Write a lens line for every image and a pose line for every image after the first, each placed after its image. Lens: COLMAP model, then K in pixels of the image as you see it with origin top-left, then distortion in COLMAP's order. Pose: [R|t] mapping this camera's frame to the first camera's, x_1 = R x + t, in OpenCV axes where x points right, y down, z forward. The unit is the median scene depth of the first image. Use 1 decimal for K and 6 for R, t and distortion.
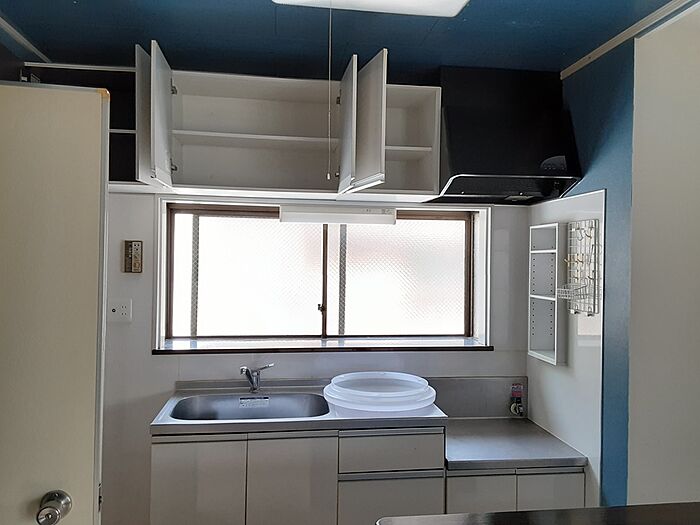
lens RADIAL K [[563.8, 0, 355.3], [0, 563.8, 260.1], [0, 0, 1]] dist [0.129169, -0.189356]
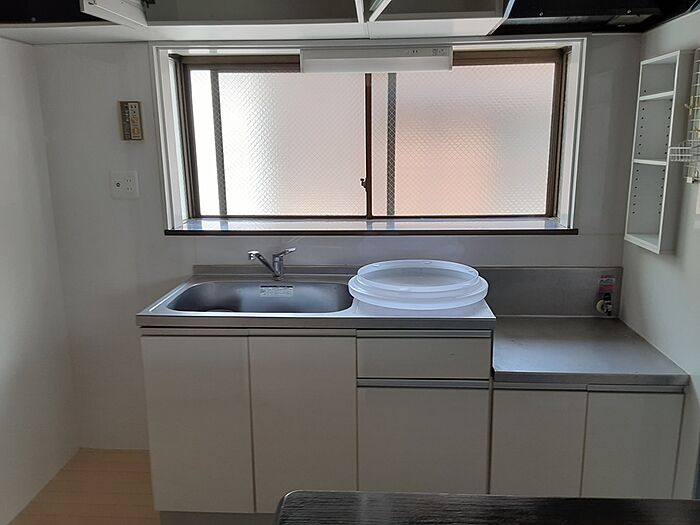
lens RADIAL K [[563.8, 0, 355.3], [0, 563.8, 260.1], [0, 0, 1]] dist [0.129169, -0.189356]
pose [[0.980884, 0.017097, -0.193840, 0.106578], [0.023037, 0.978925, 0.202915, 0.030779], [0.193224, -0.203502, 0.959818, 0.203867]]
